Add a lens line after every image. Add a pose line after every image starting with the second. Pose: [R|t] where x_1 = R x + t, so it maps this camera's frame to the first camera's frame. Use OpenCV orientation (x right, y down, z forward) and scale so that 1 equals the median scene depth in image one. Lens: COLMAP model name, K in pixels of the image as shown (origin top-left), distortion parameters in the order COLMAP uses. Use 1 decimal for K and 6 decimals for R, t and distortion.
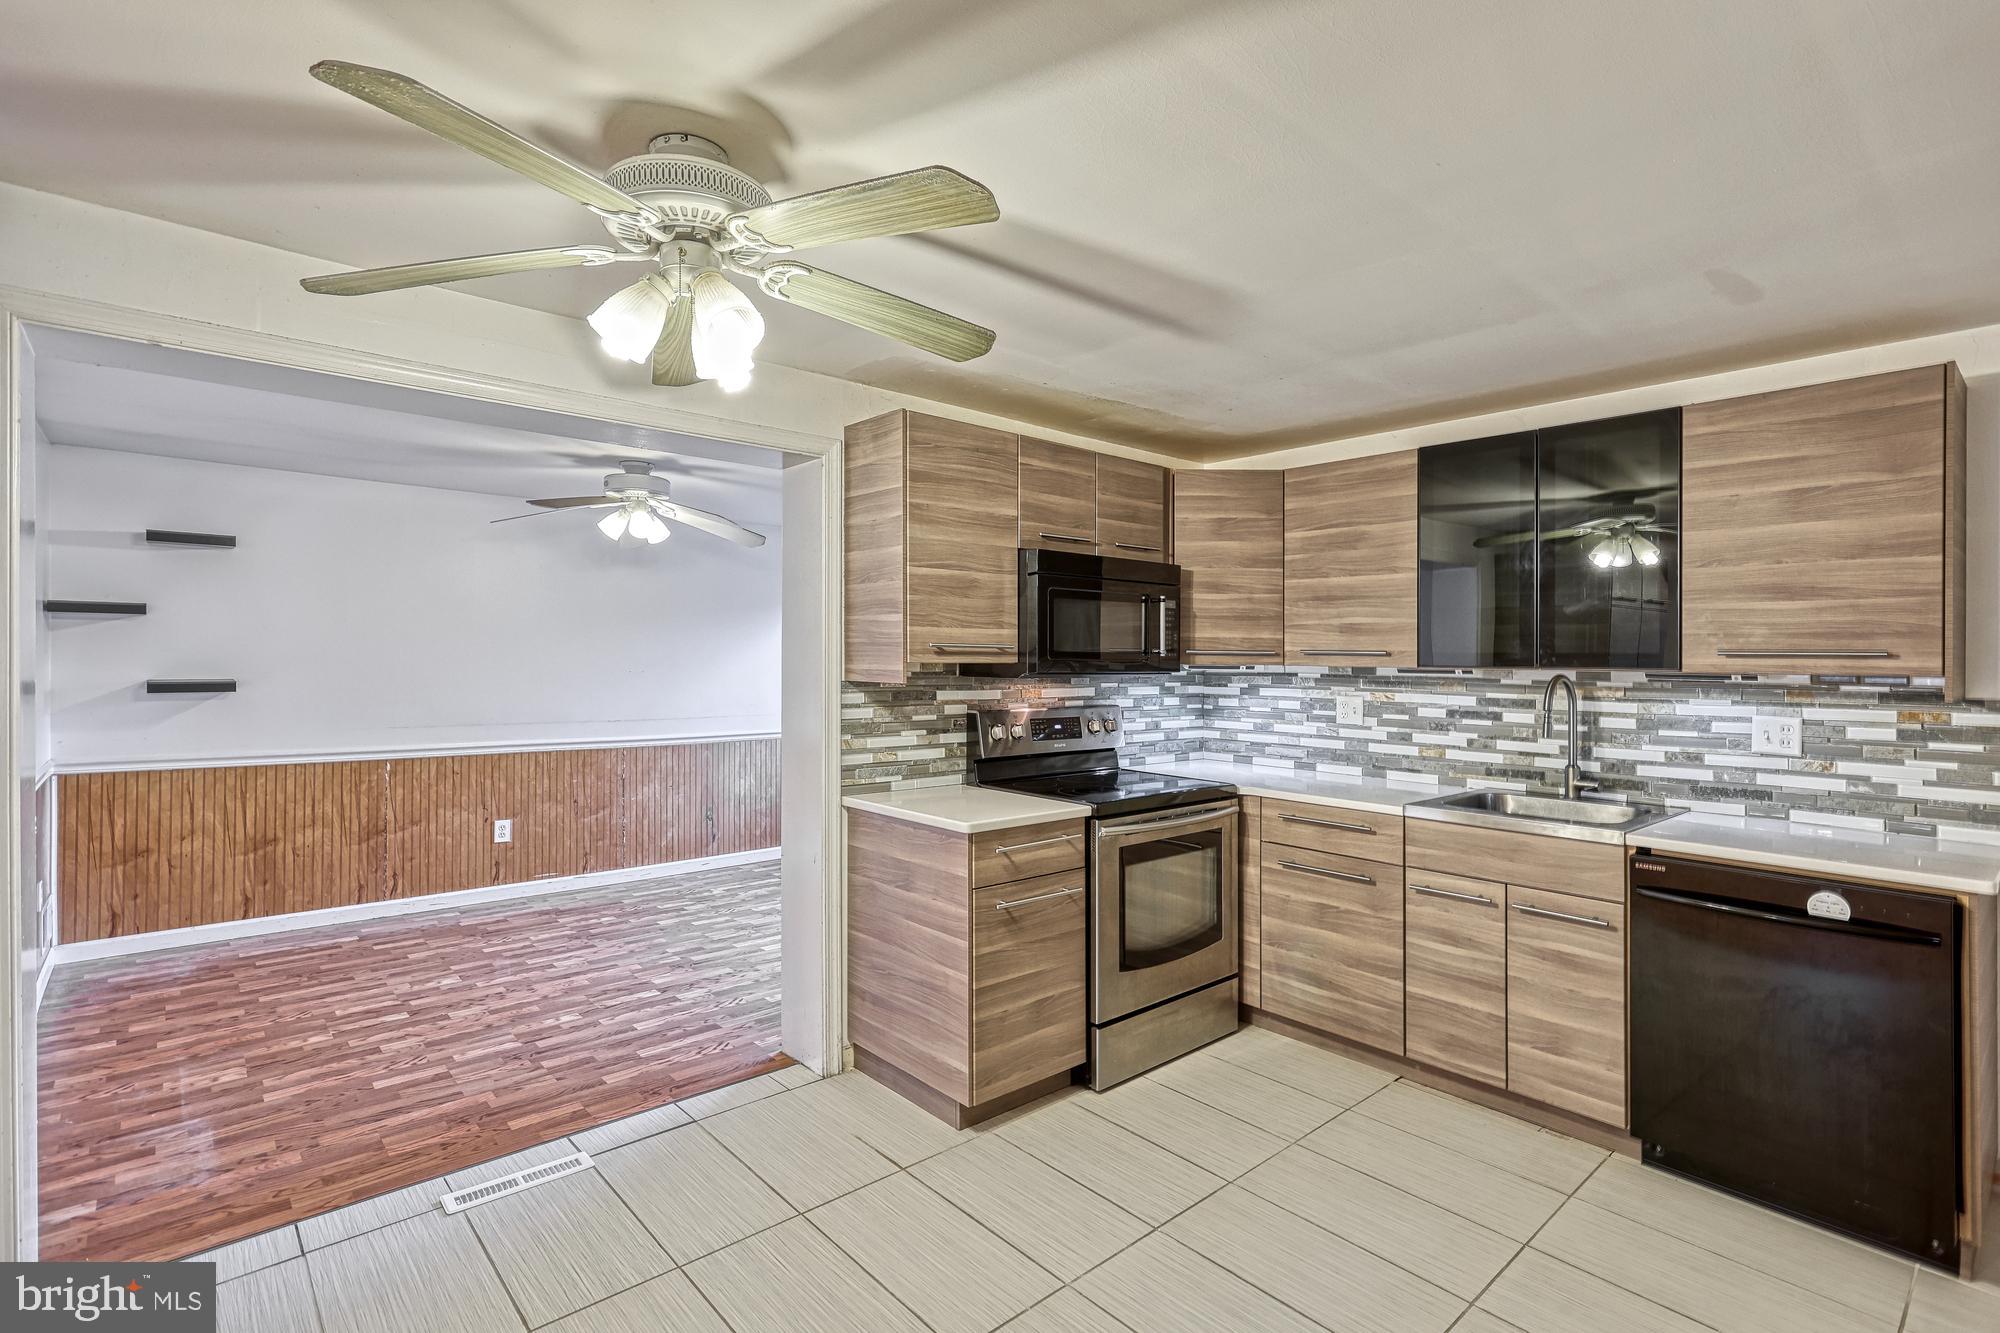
lens RADIAL K [[954.4, 0, 1017.3], [0, 954.4, 667.4], [0, 0, 1]] dist [-0.004054, 0.002931]
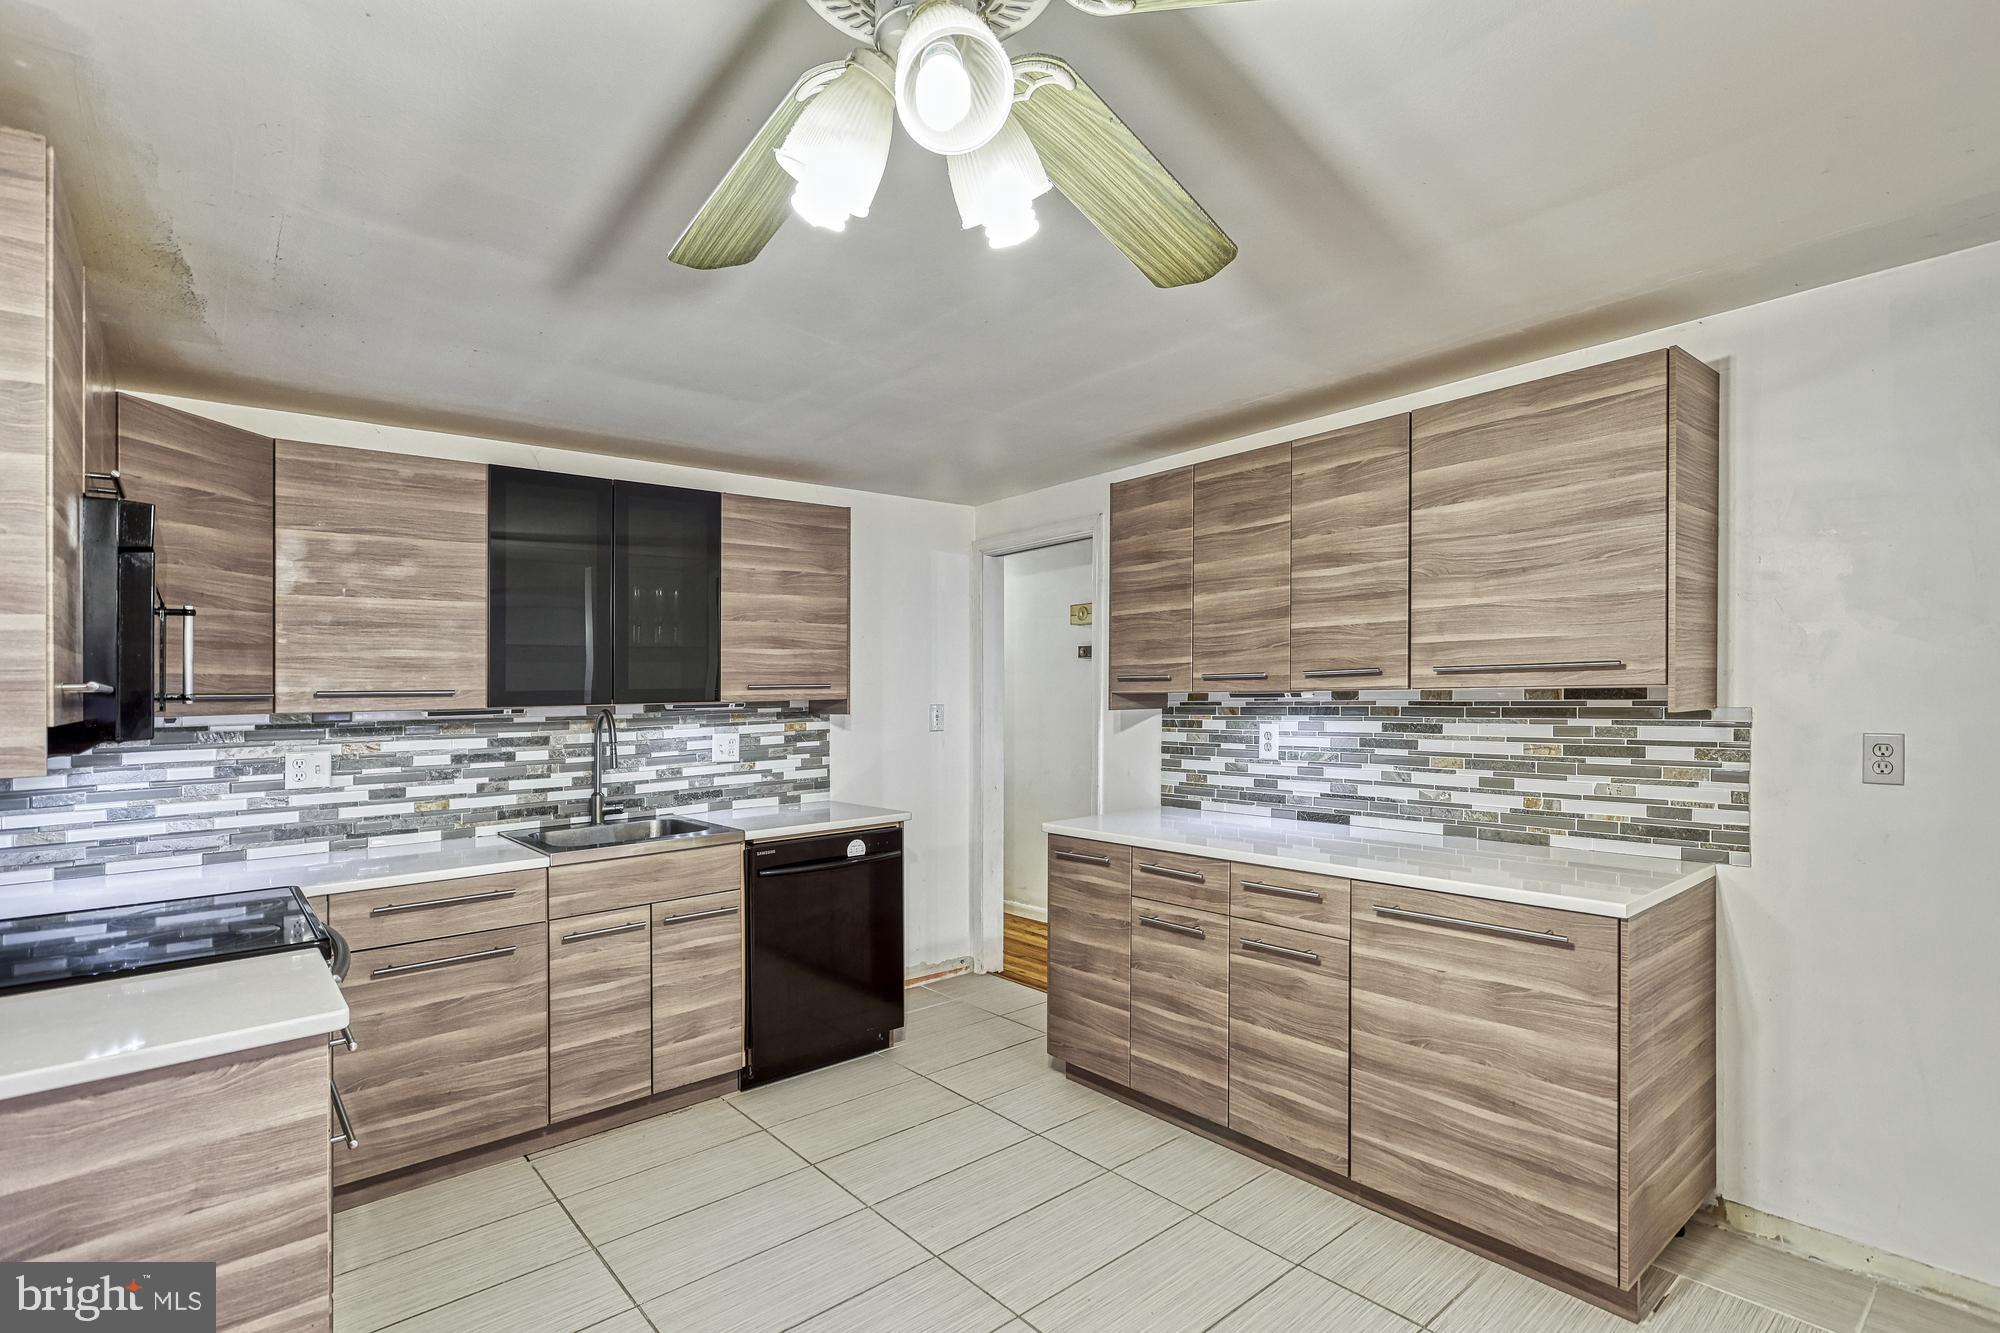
lens RADIAL K [[954.4, 0, 1031.6], [0, 954.4, 697.3], [0, 0, 1]] dist [-0.004054, 0.002931]
pose [[0.017751, -0.019979, 0.999643, -0.416310], [0.033663, 0.999245, 0.019373, -0.008766], [-0.999276, 0.033307, 0.018410, 0.412938]]
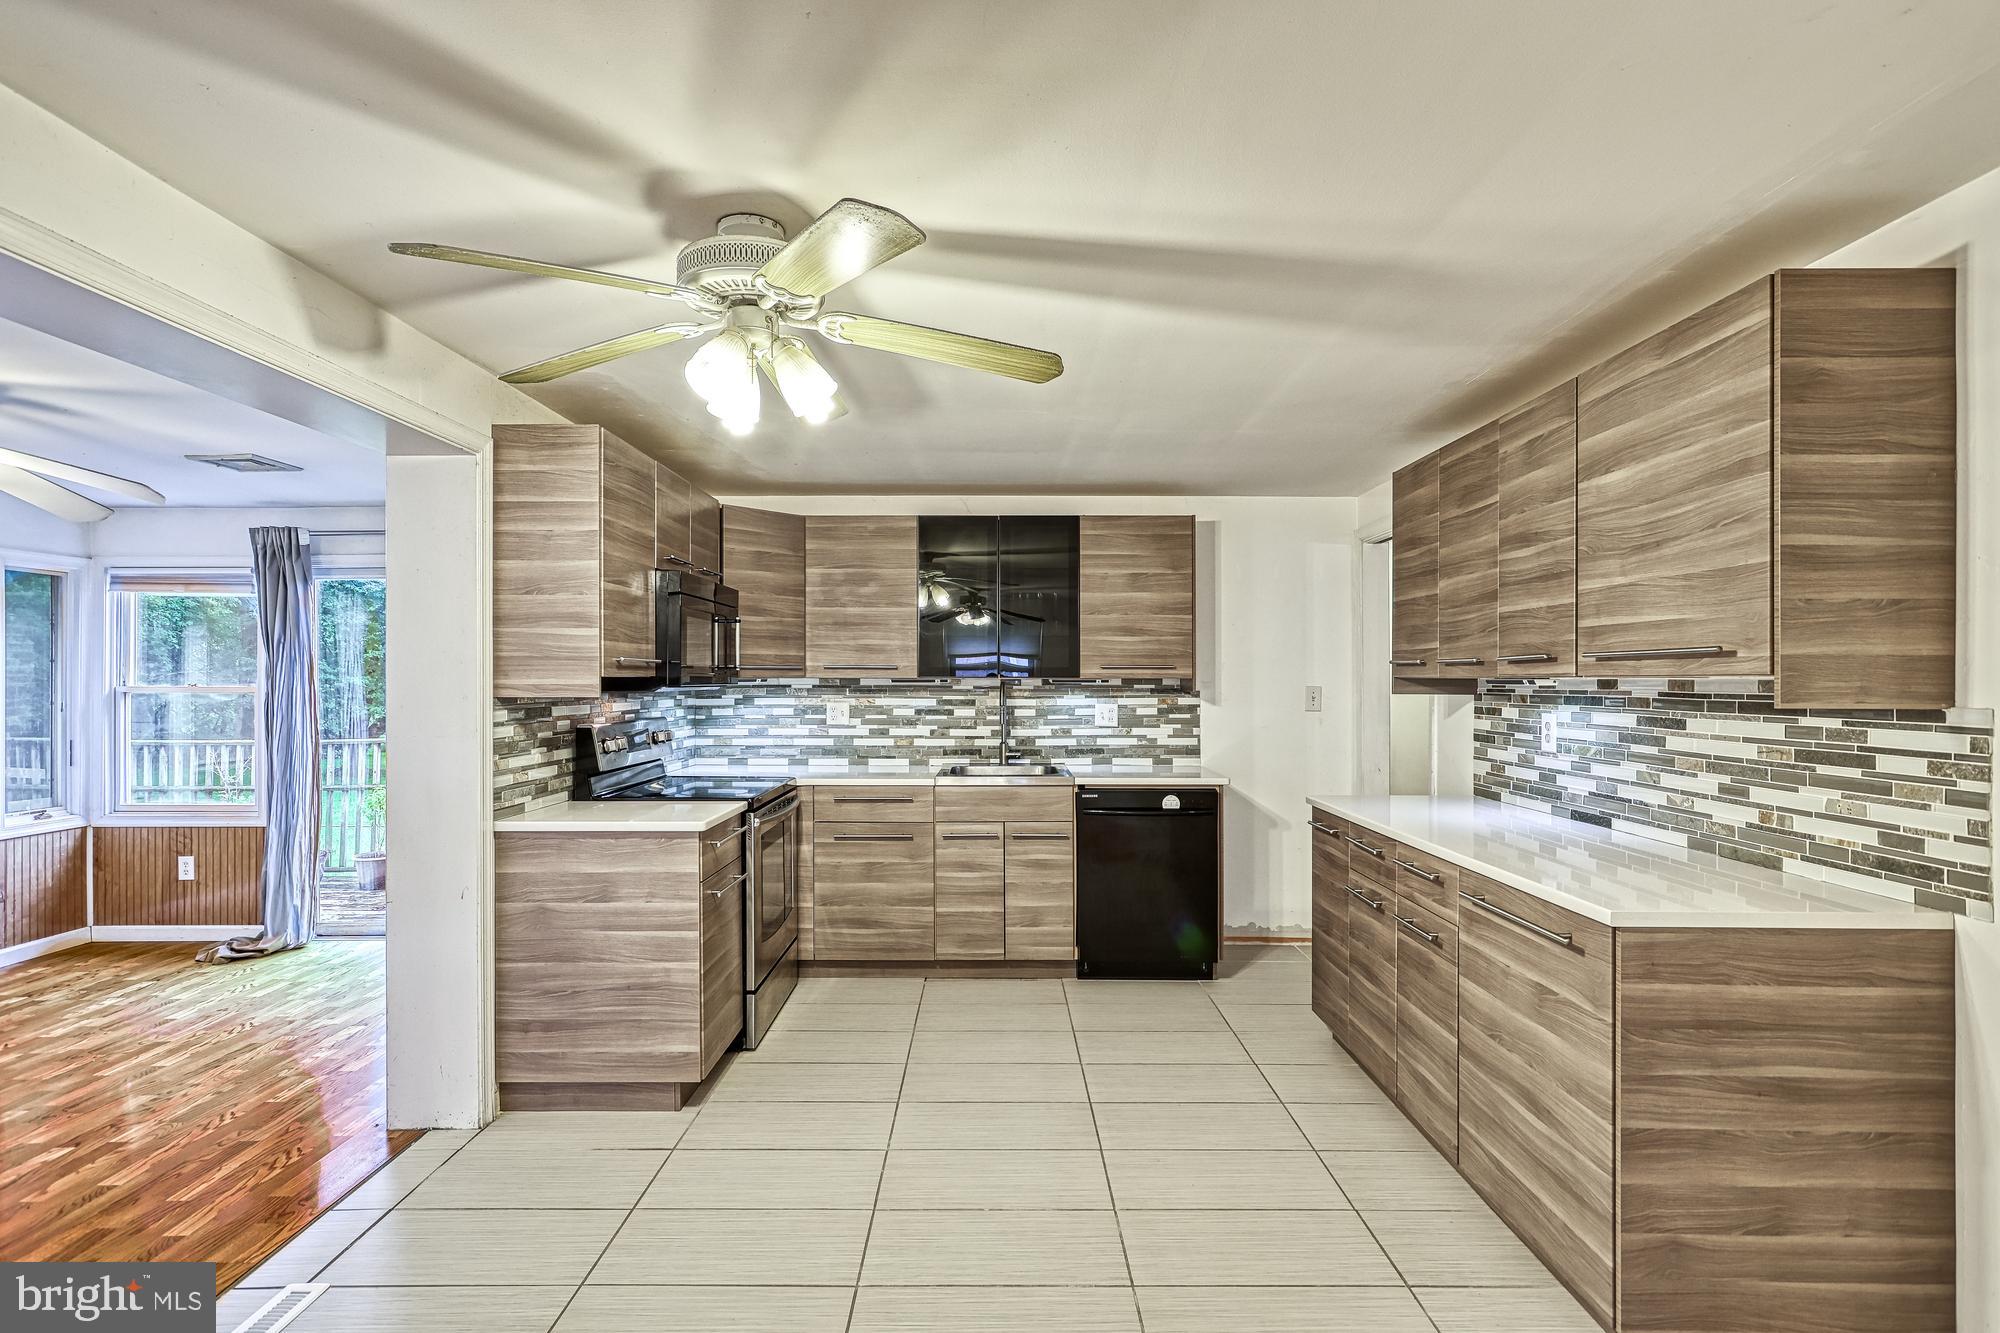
lens RADIAL K [[954.4, 0, 1006.1], [0, 954.4, 687.6], [0, 0, 1]] dist [-0.004054, 0.002931]
pose [[0.662431, -0.017441, 0.748920, -0.453164], [0.016346, 0.999827, 0.008826, 0.003497], [-0.748945, 0.006395, 0.662601, 0.005876]]
